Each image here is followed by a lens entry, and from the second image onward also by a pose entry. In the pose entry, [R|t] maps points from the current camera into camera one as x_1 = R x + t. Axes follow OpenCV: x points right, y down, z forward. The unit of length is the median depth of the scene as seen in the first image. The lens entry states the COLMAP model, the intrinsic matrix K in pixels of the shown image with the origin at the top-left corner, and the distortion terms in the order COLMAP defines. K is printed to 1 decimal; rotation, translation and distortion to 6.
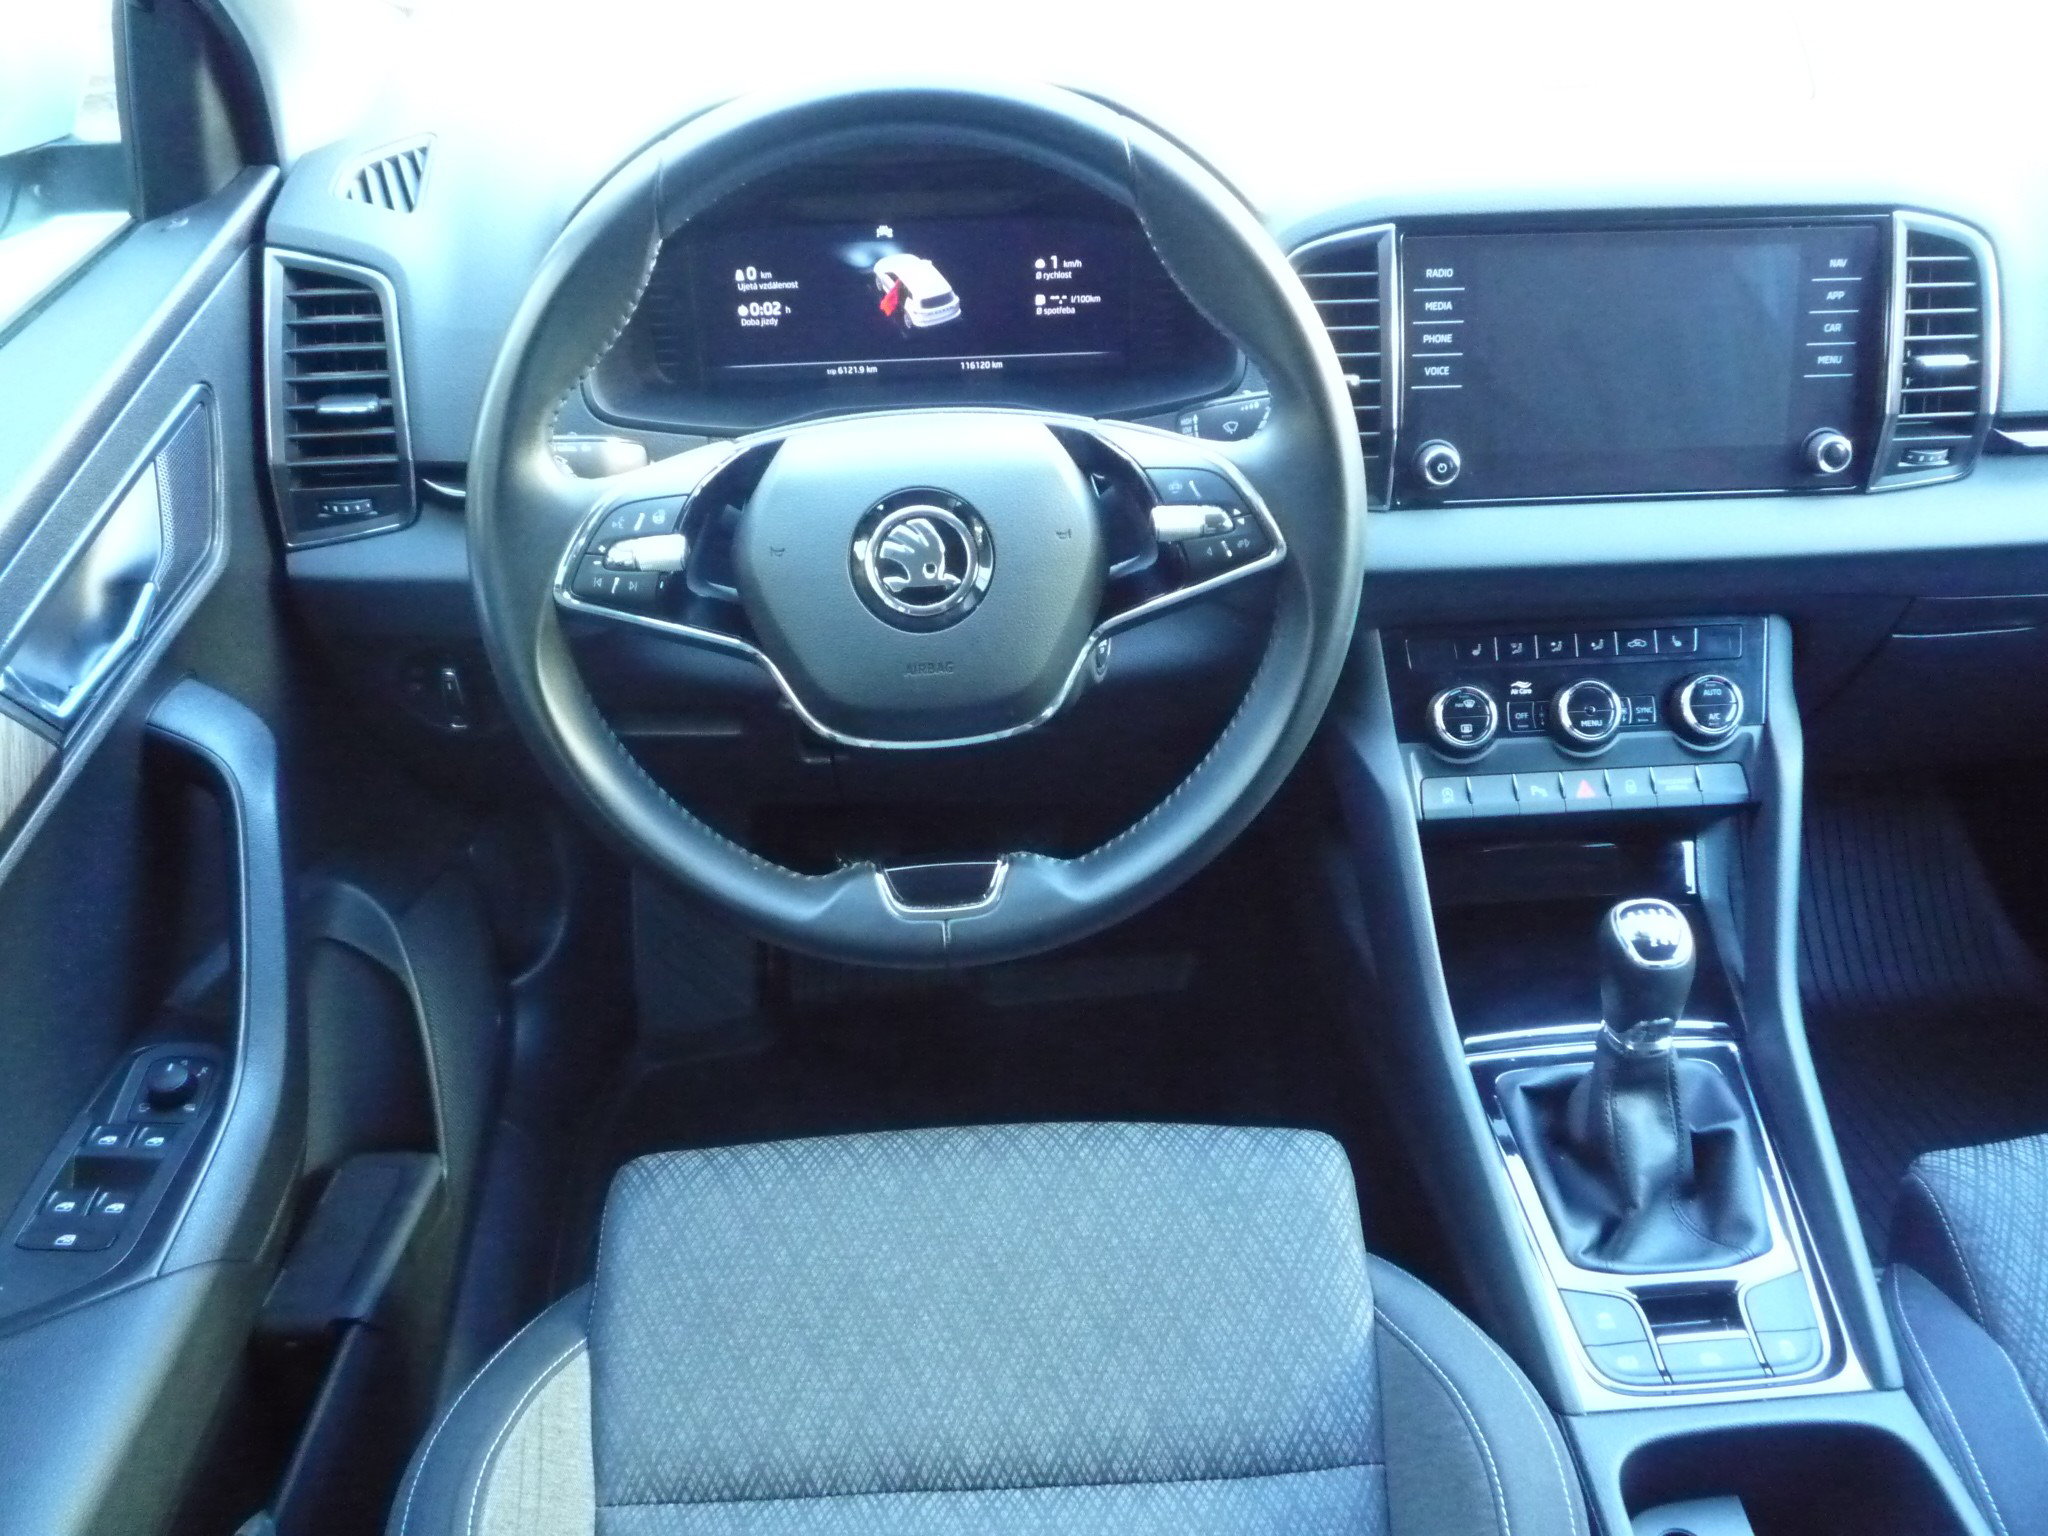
lens RADIAL K [[1805.6, 0, 1024.0], [0, 1805.6, 768.0], [0, 0, 1]] dist [-0.052658, 0.005795]
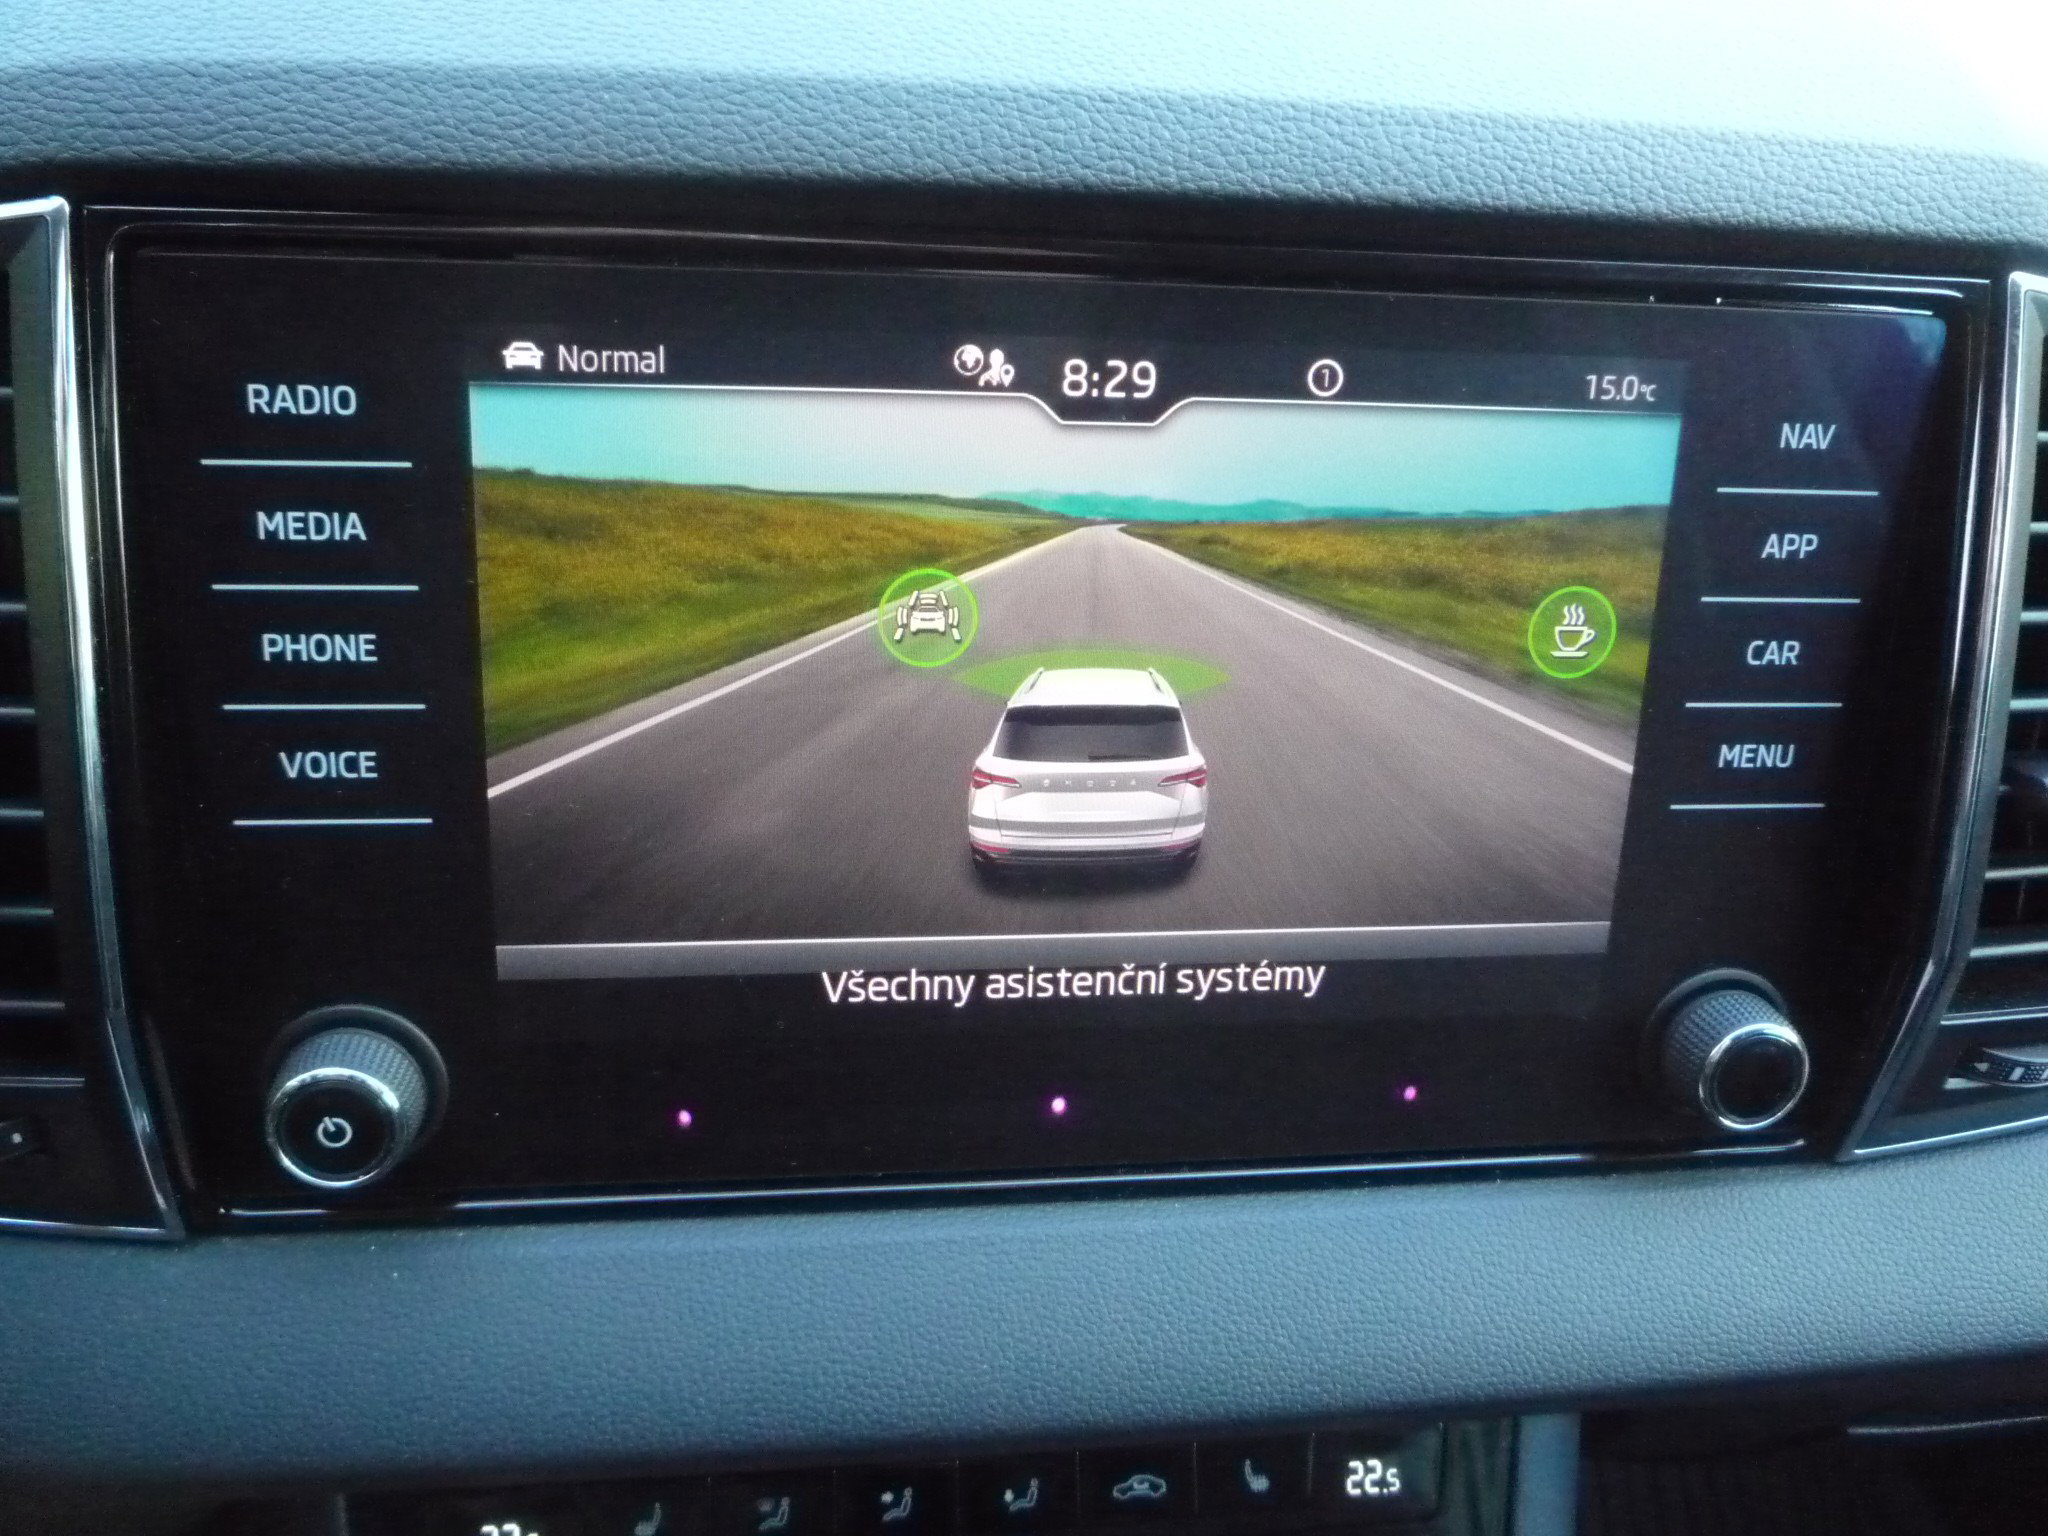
lens RADIAL K [[1791.1, 0, 1024.0], [0, 1791.1, 768.0], [0, 0, 1]] dist [-0.045290, 0.002939]
pose [[0.993196, 0.041648, 0.108750, 0.296947], [-0.041897, 0.999122, 0.000004, -0.220212], [-0.108655, -0.004560, 0.994069, 0.713594]]
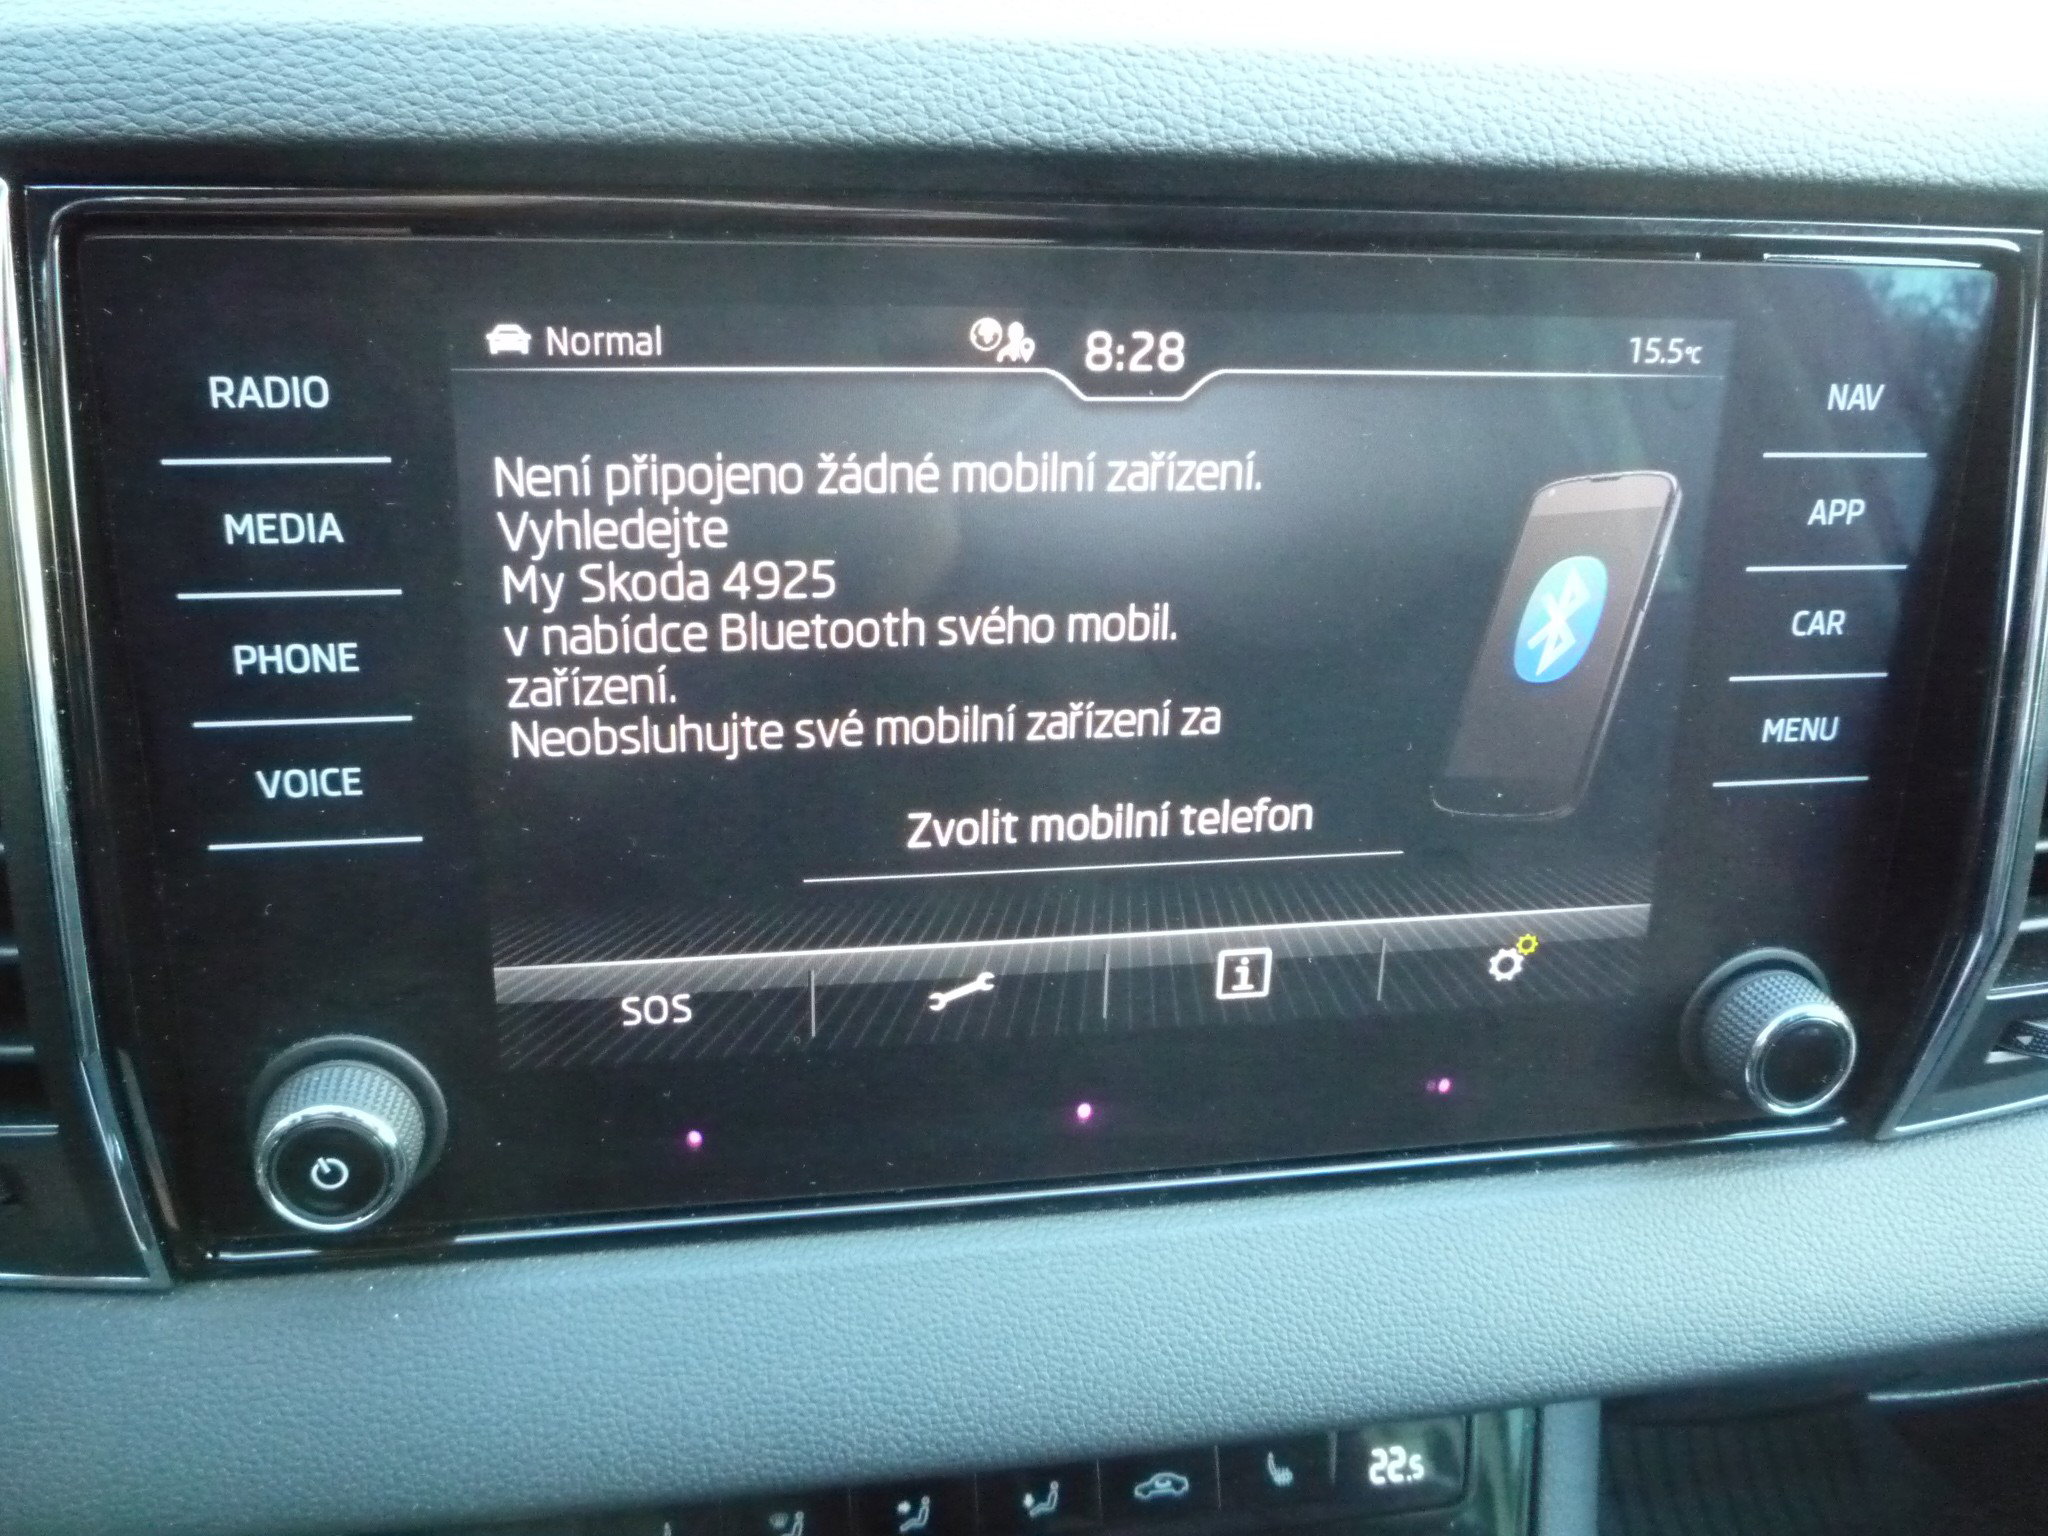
lens RADIAL K [[1789.6, 0, 1016.3], [0, 1789.6, 764.7], [0, 0, 1]] dist [-0.038819, -0.009439]
pose [[0.990010, 0.013698, 0.140334, 0.285698], [-0.017899, 0.999427, 0.028717, -0.227531], [-0.139860, -0.030941, 0.989688, 0.729653]]
